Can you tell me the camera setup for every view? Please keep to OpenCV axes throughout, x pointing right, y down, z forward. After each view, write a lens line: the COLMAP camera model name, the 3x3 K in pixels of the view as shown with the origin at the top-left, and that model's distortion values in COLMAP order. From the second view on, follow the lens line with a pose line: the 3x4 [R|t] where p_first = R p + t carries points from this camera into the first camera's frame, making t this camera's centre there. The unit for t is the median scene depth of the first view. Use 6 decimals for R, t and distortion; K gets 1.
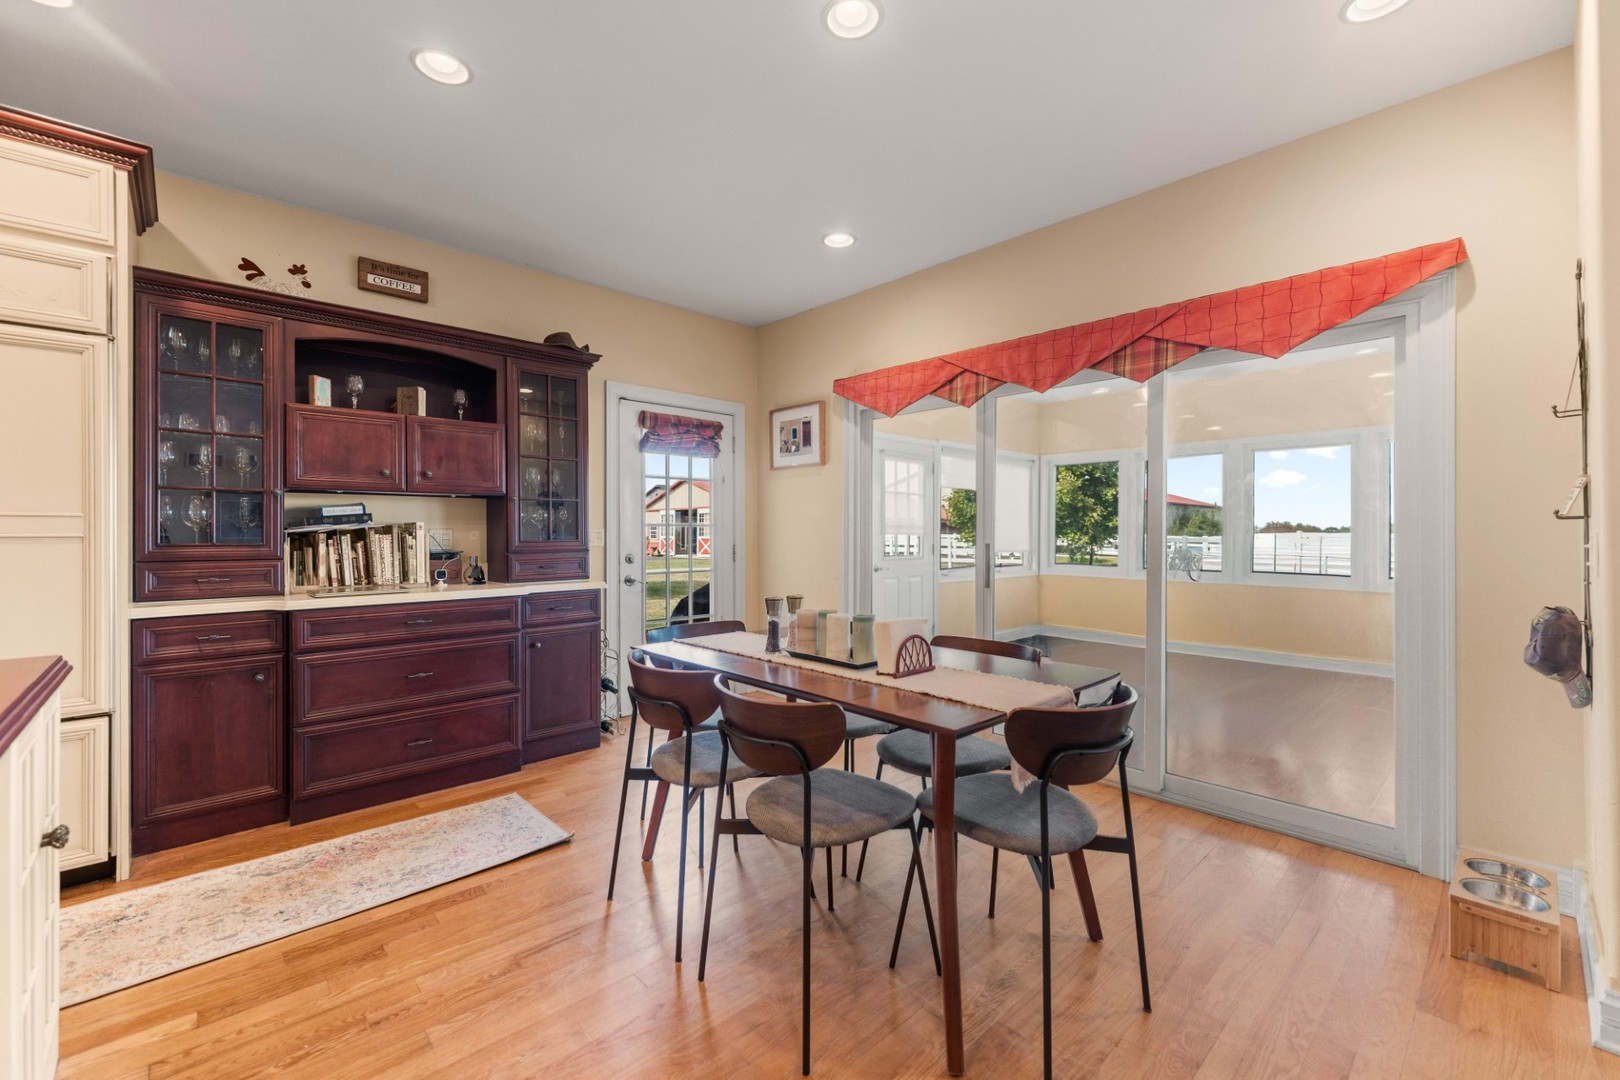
lens RADIAL K [[668.1, 0, 810.1], [0, 668.1, 532.0], [0, 0, 1]] dist [-0.002580, -0.000256]
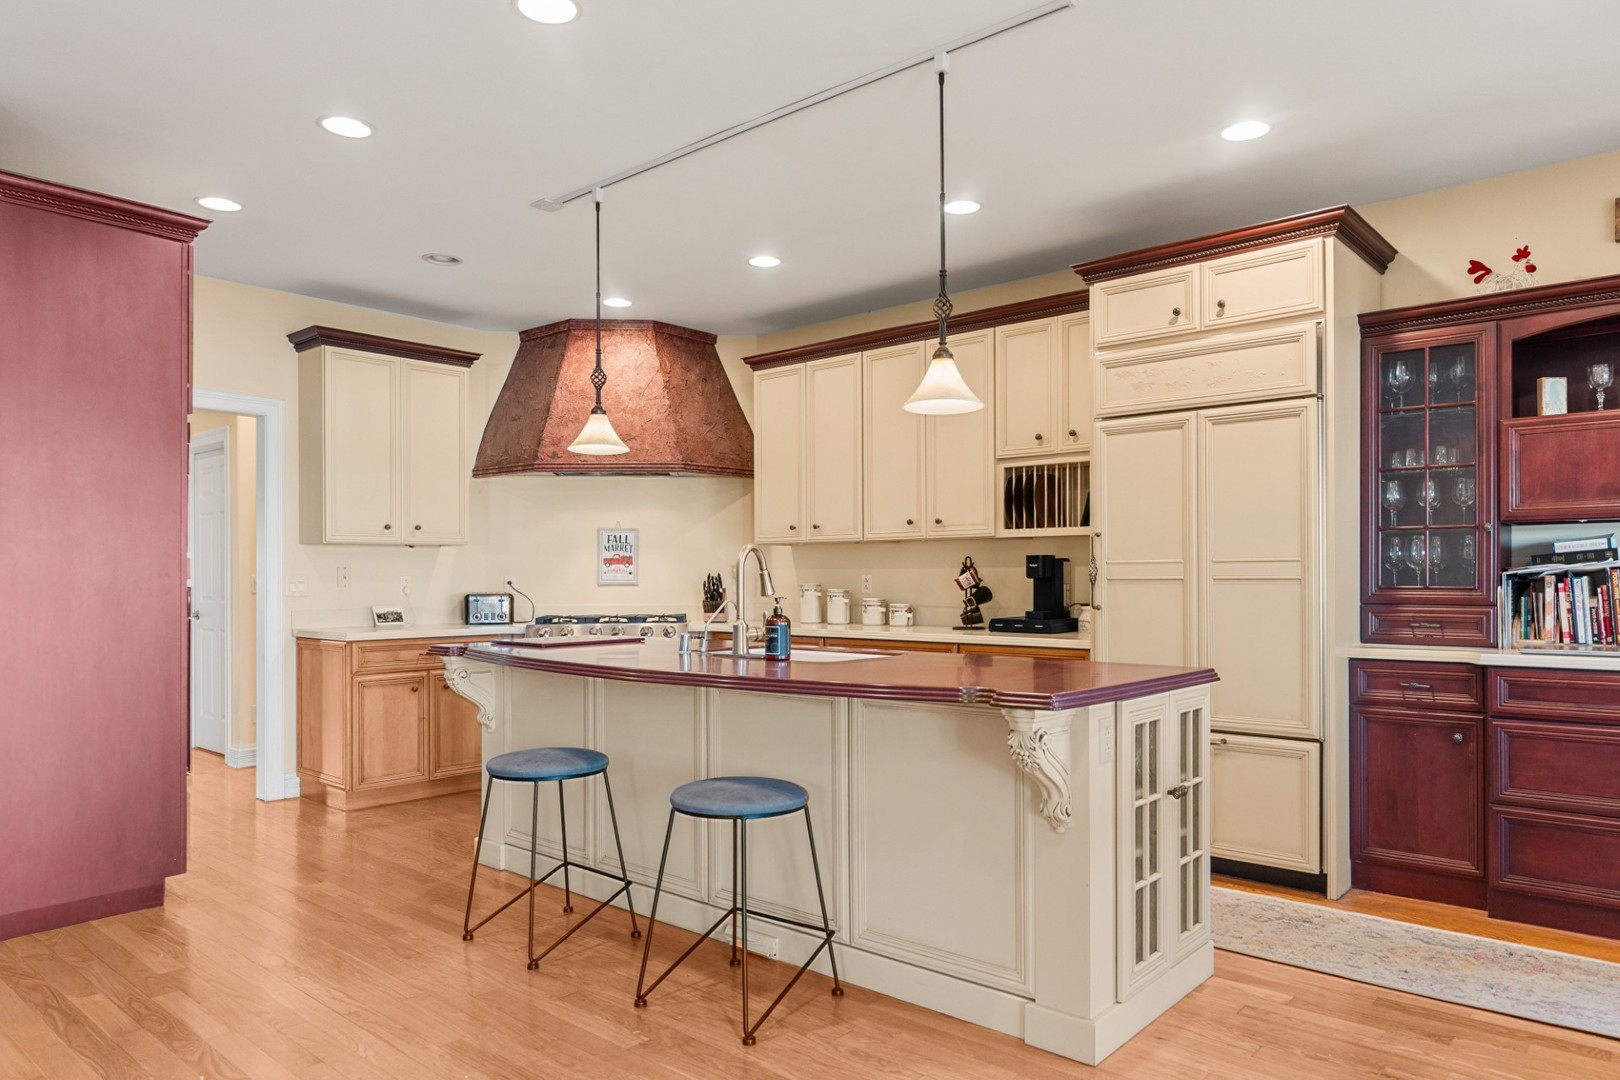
lens RADIAL K [[1051.9, 0, 822.6], [0, 1051.9, 575.2], [0, 0, 1]] dist [0.009778, -0.000444]
pose [[0.102094, -0.001014, -0.994774, 0.487215], [0.003991, 0.999992, -0.000609, -0.000541], [0.994767, -0.003908, 0.102097, 0.010558]]
